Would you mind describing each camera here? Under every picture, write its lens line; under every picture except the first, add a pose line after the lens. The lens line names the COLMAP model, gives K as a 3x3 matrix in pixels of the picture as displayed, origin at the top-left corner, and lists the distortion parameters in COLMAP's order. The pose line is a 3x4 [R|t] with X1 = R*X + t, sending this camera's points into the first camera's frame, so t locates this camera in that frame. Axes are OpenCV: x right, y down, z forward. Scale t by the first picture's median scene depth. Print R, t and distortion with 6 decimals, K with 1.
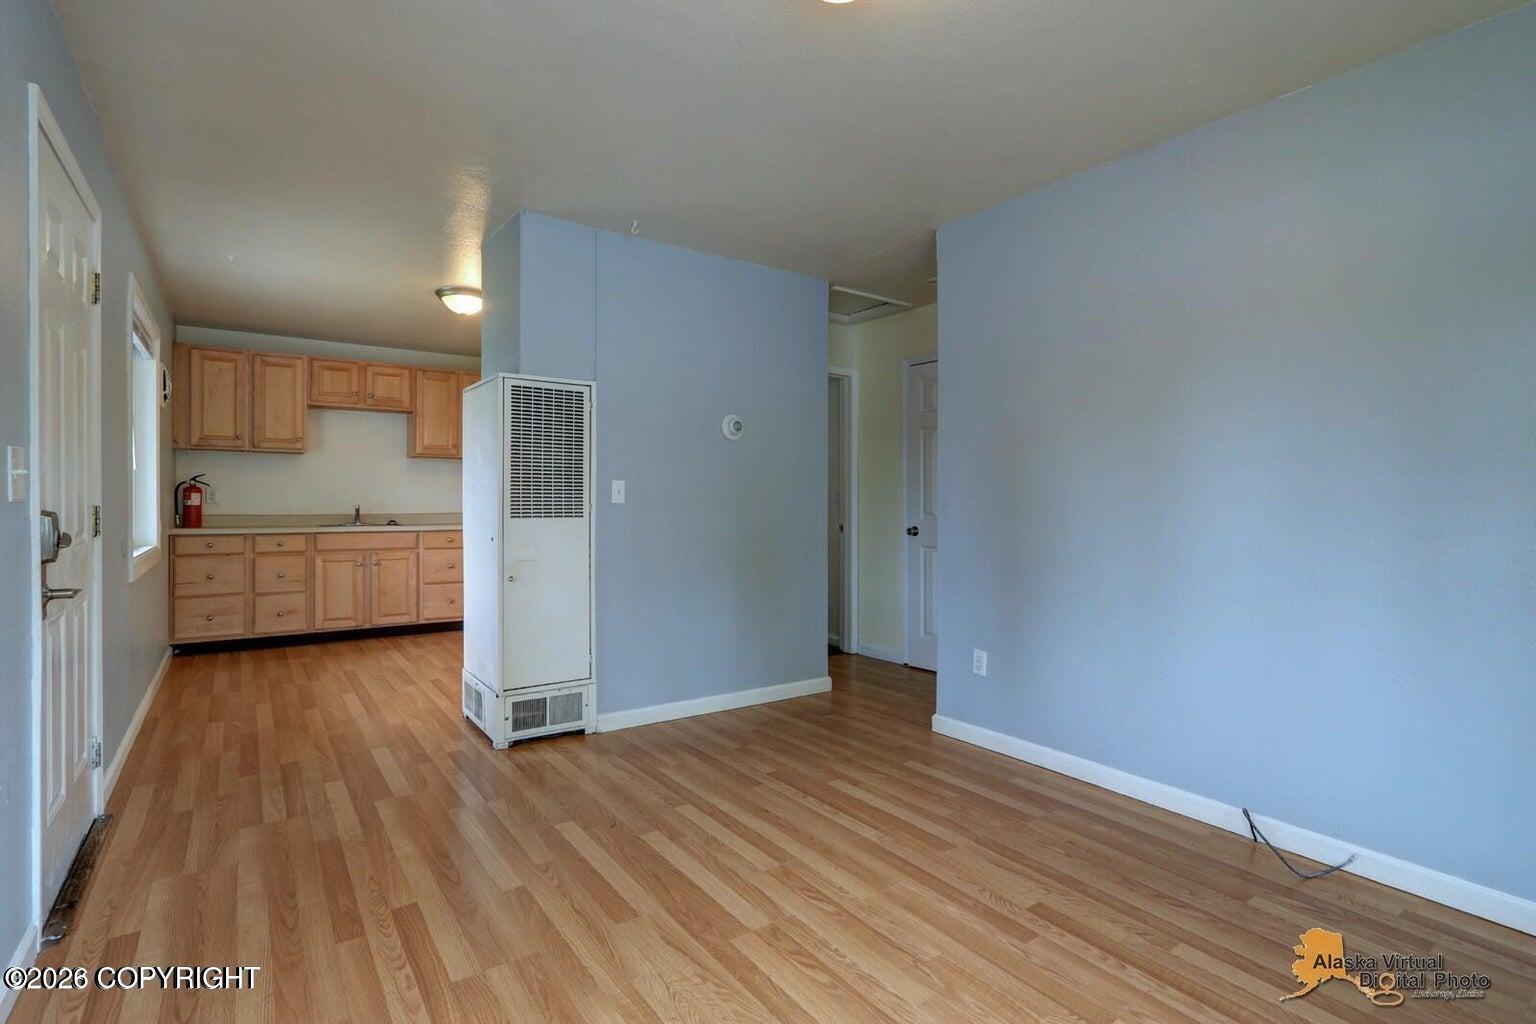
lens RADIAL K [[729.4, 0, 764.9], [0, 729.4, 503.7], [0, 0, 1]] dist [-0.016268, 0.000119]
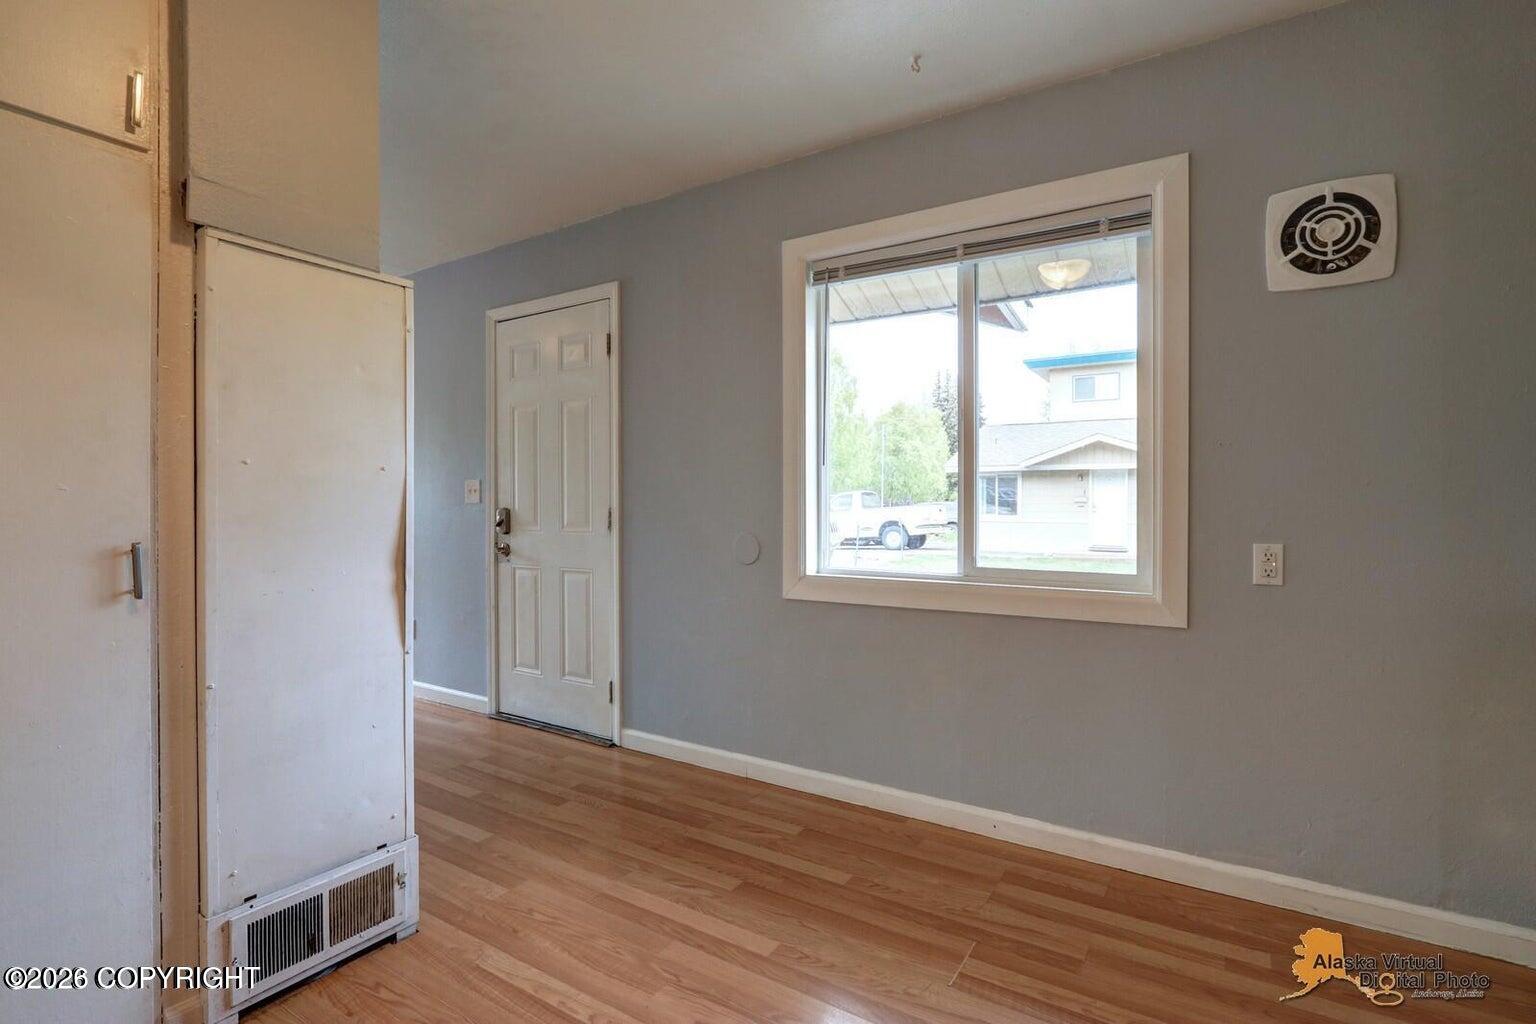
lens RADIAL K [[739.4, 0, 760.3], [0, 739.4, 505.0], [0, 0, 1]] dist [-0.011383, -0.000007]
pose [[-0.930745, -0.004825, -0.365637, -0.336816], [-0.007066, 0.999964, 0.004791, -0.004683], [0.365601, 0.007042, -0.930745, 1.168072]]
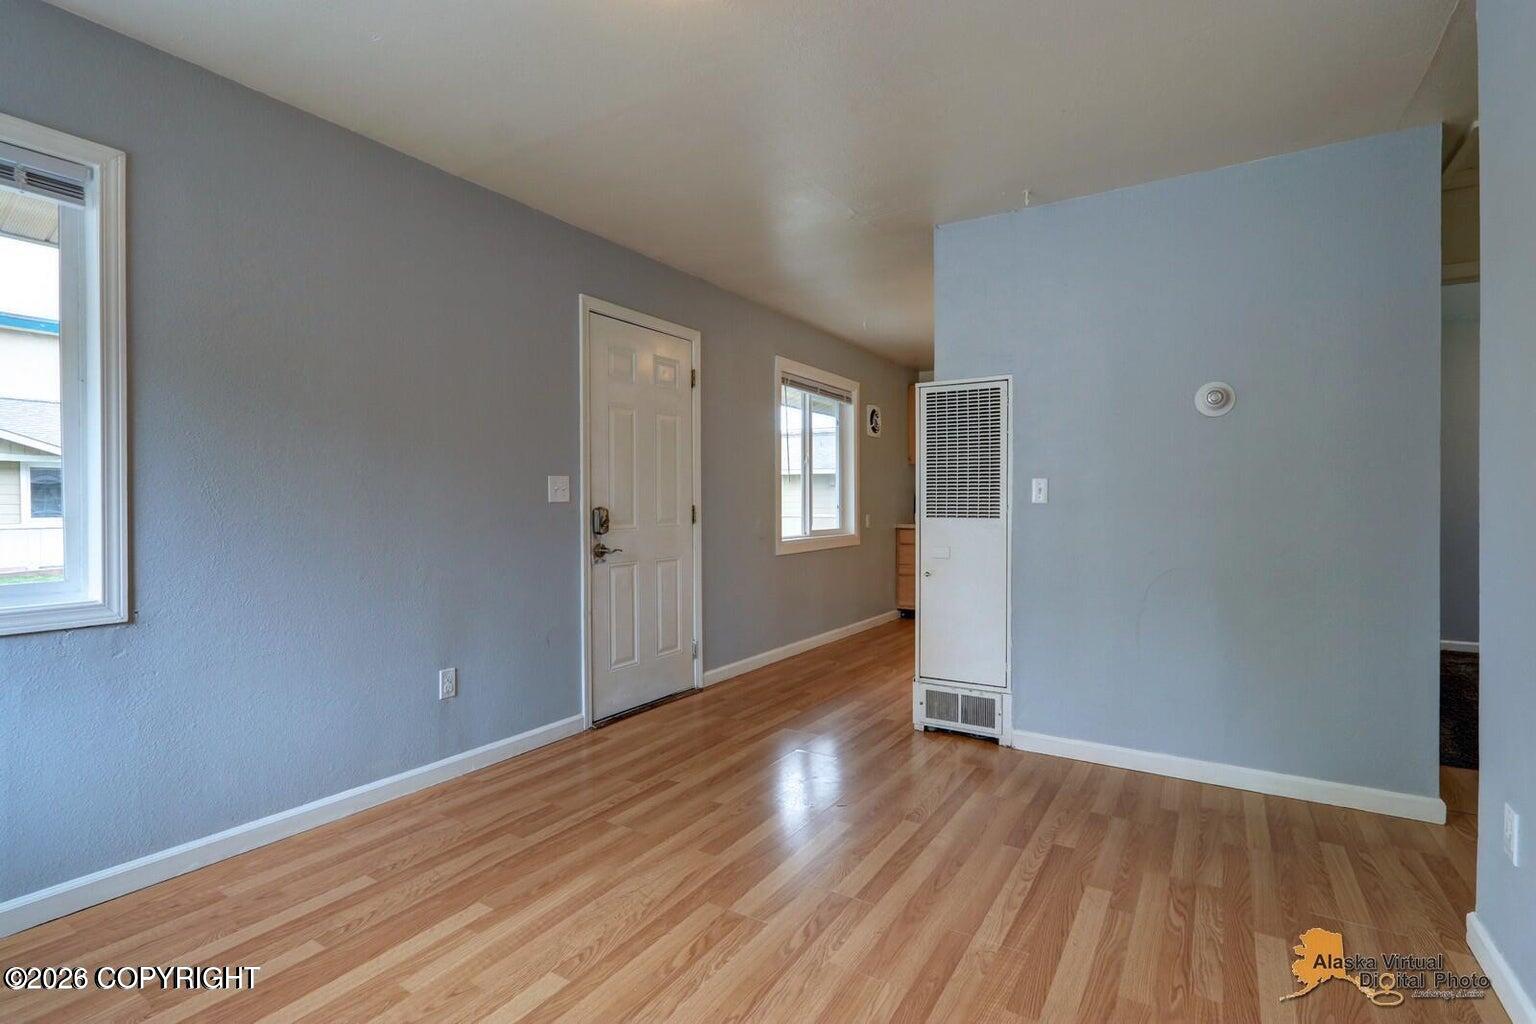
lens RADIAL K [[729.4, 0, 764.9], [0, 729.4, 503.7], [0, 0, 1]] dist [-0.016268, 0.000119]
pose [[0.379302, -0.003077, -0.925268, 0.363149], [-0.001660, 0.999991, -0.004006, 0.002808], [0.925271, 0.003055, 0.379294, 0.243429]]
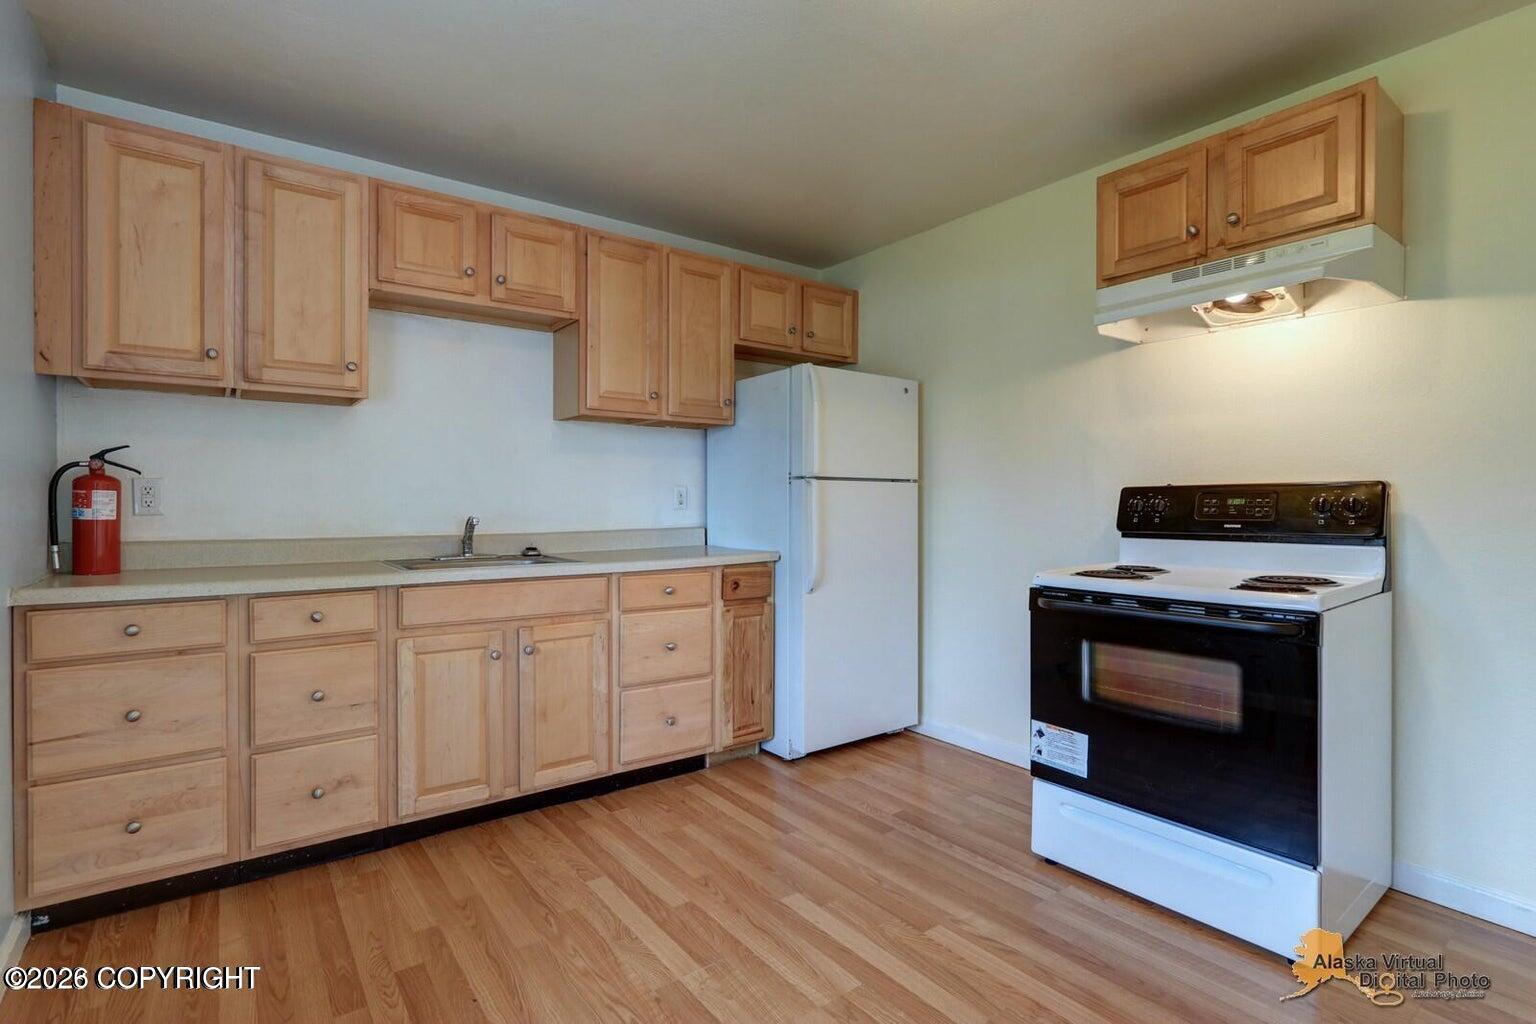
lens RADIAL K [[727.6, 0, 757.4], [0, 727.6, 507.6], [0, 0, 1]] dist [-0.013900, -0.000094]
pose [[0.999915, -0.004775, 0.012145, -0.462699], [0.004782, 0.999988, -0.000546, -0.003533], [-0.012142, 0.000604, 0.999926, 0.642883]]
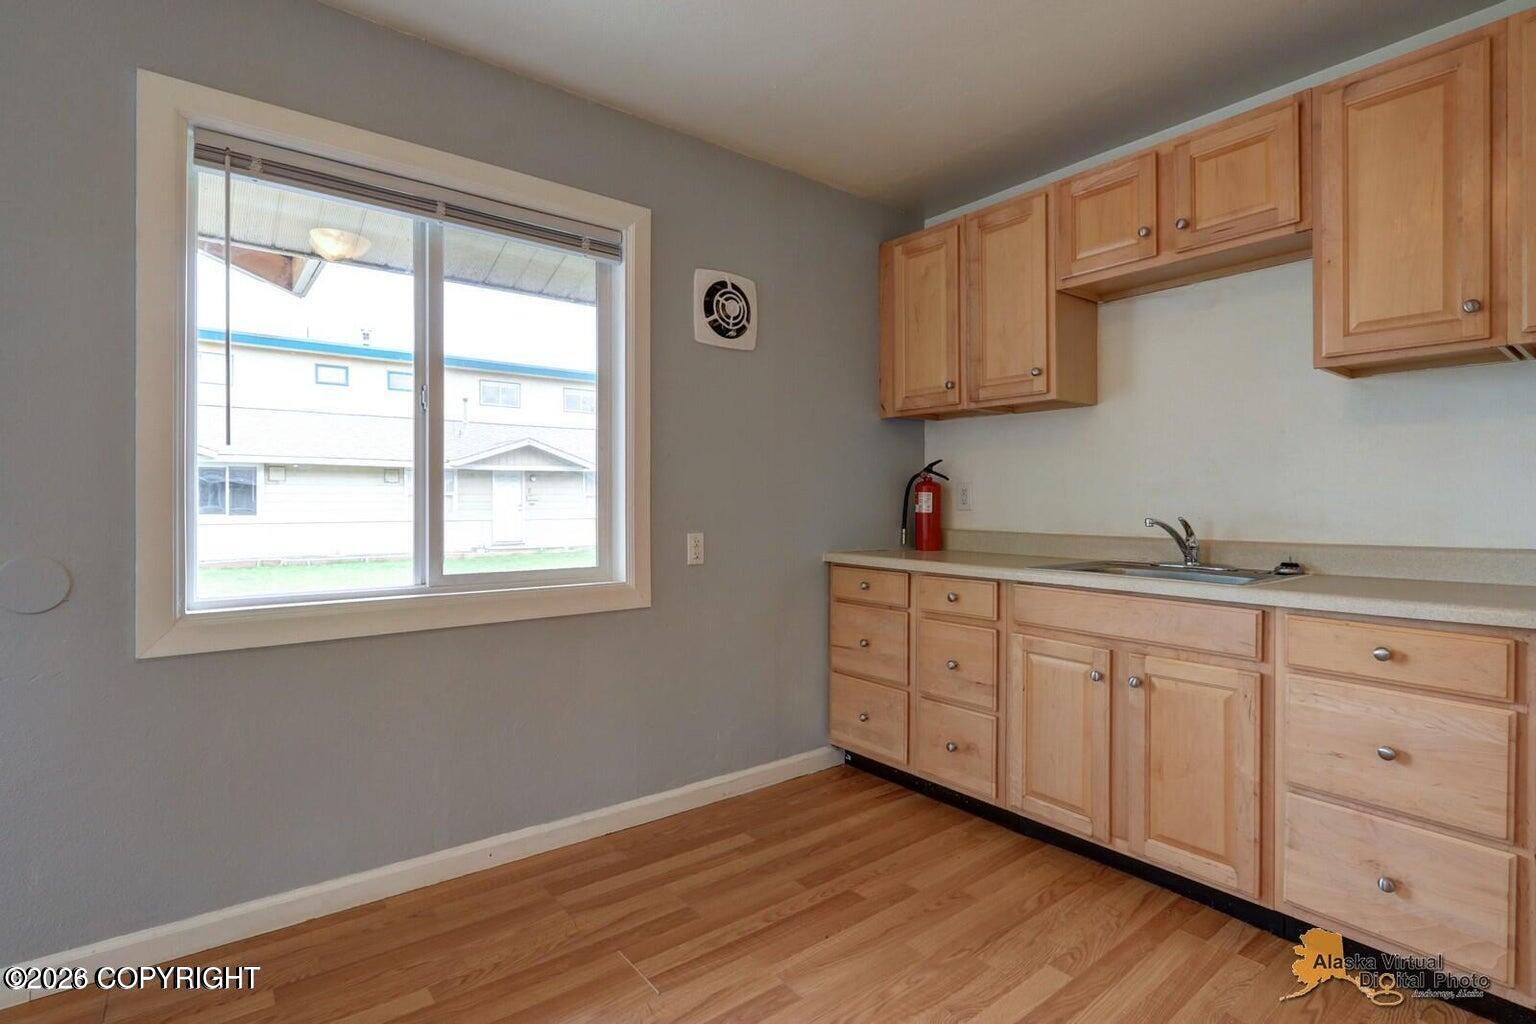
lens RADIAL K [[739.4, 0, 760.3], [0, 739.4, 505.0], [0, 0, 1]] dist [-0.011383, -0.000007]
pose [[0.037765, 0.000418, -0.999287, -0.209281], [-0.006104, 0.999981, 0.000187, -0.004116], [0.999268, 0.006093, 0.037767, 0.920426]]
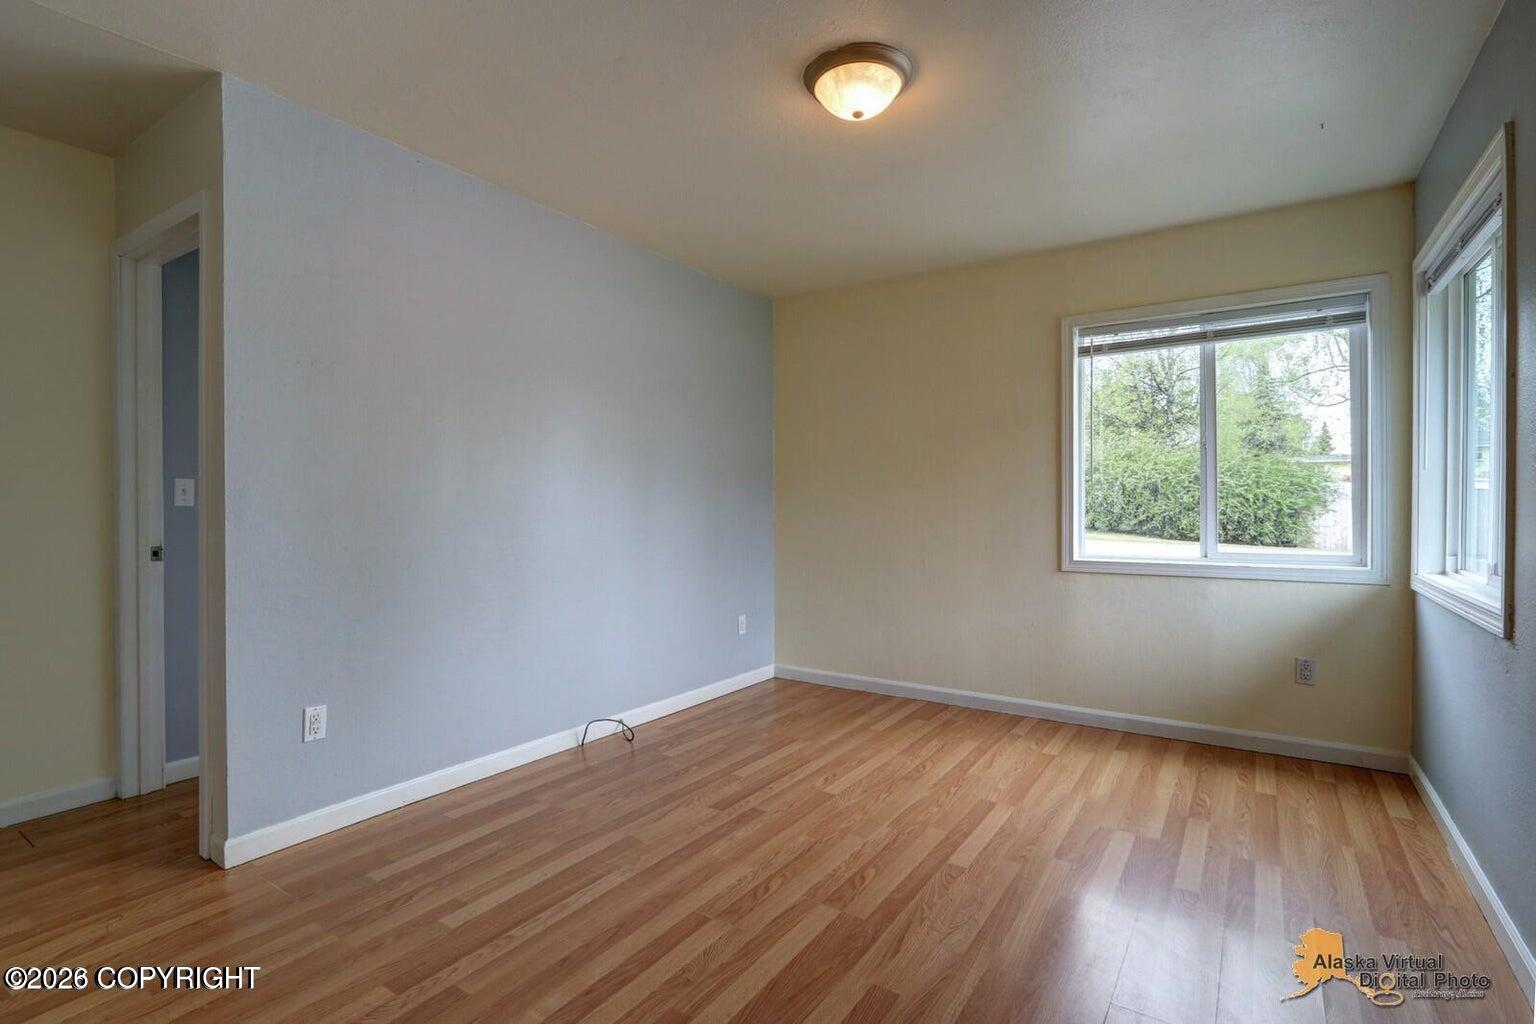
lens RADIAL K [[729.4, 0, 764.9], [0, 729.4, 503.7], [0, 0, 1]] dist [-0.016268, 0.000119]
pose [[-0.346525, -0.006593, 0.938018, -0.362146], [0.001908, 0.999968, 0.007733, -0.005292], [-0.938039, 0.004470, -0.346501, 0.549013]]
